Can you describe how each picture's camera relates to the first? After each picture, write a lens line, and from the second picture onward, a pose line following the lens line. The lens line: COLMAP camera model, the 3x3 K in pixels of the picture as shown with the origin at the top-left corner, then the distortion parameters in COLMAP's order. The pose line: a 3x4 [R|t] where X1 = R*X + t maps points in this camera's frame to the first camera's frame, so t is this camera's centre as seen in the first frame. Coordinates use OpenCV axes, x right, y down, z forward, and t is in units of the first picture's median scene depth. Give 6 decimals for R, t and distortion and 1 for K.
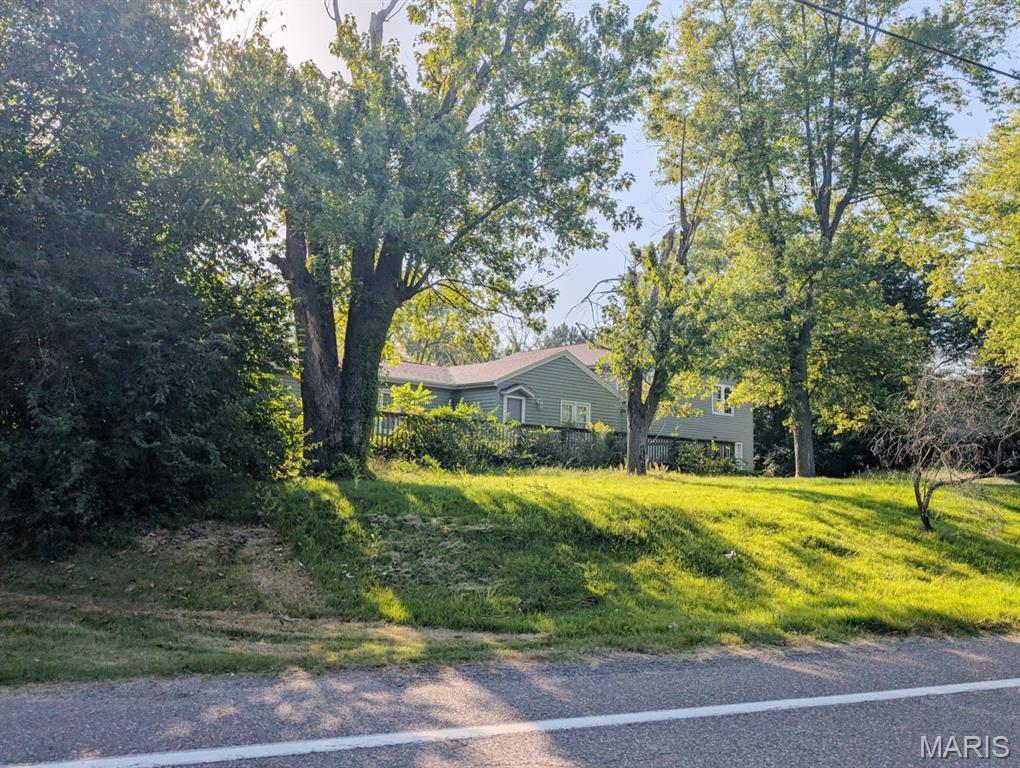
lens RADIAL K [[708.5, 0, 511.9], [0, 708.5, 385.5], [0, 0, 1]] dist [0.025293, -0.017518]
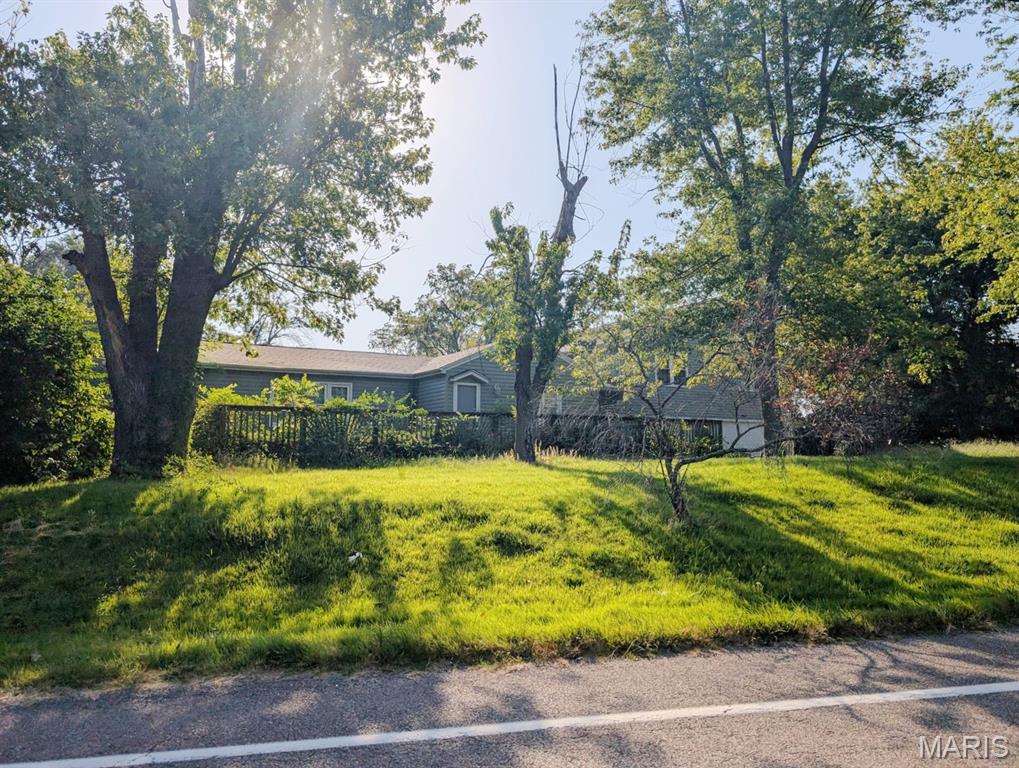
lens RADIAL K [[707.8, 0, 509.0], [0, 707.8, 378.2], [0, 0, 1]] dist [0.025293, -0.017518]
pose [[0.988492, -0.052782, -0.141768, 0.262116], [0.053351, 0.998576, 0.000216, 0.014986], [0.141555, -0.007777, 0.989900, 0.081237]]
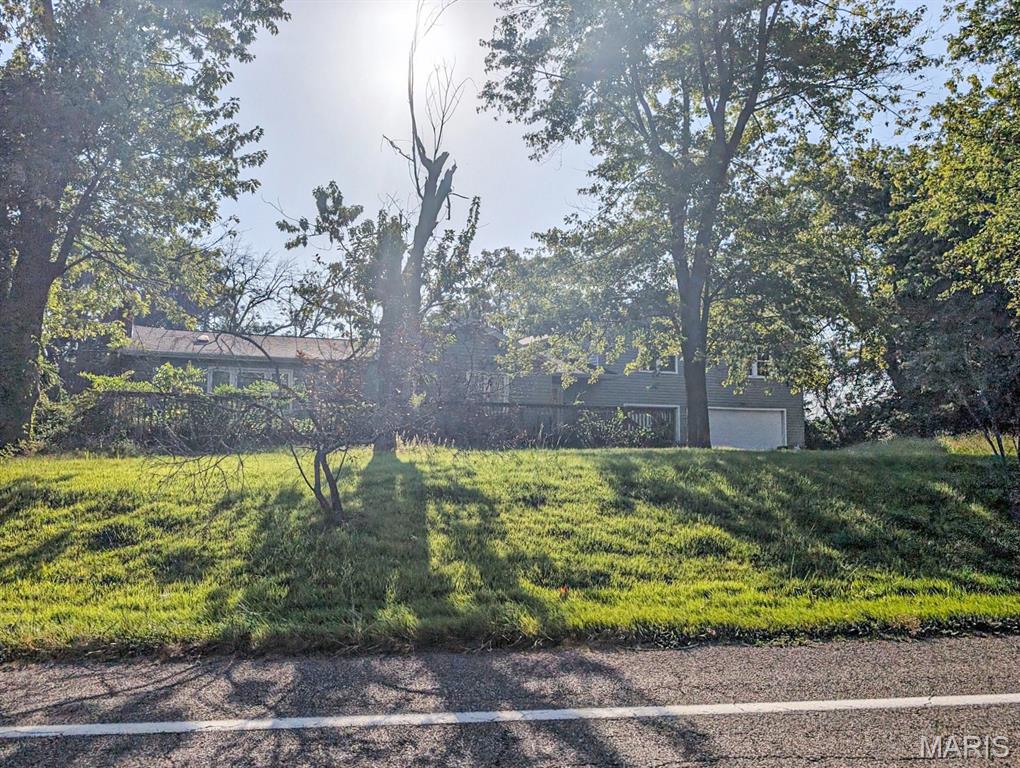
lens RADIAL K [[708.5, 0, 510.8], [0, 708.5, 382.0], [0, 0, 1]] dist [0.025293, -0.017518]
pose [[0.959866, -0.048132, -0.276299, 0.526642], [0.055139, 0.998323, 0.017643, 0.030084], [0.274987, -0.032170, 0.960910, 0.170044]]
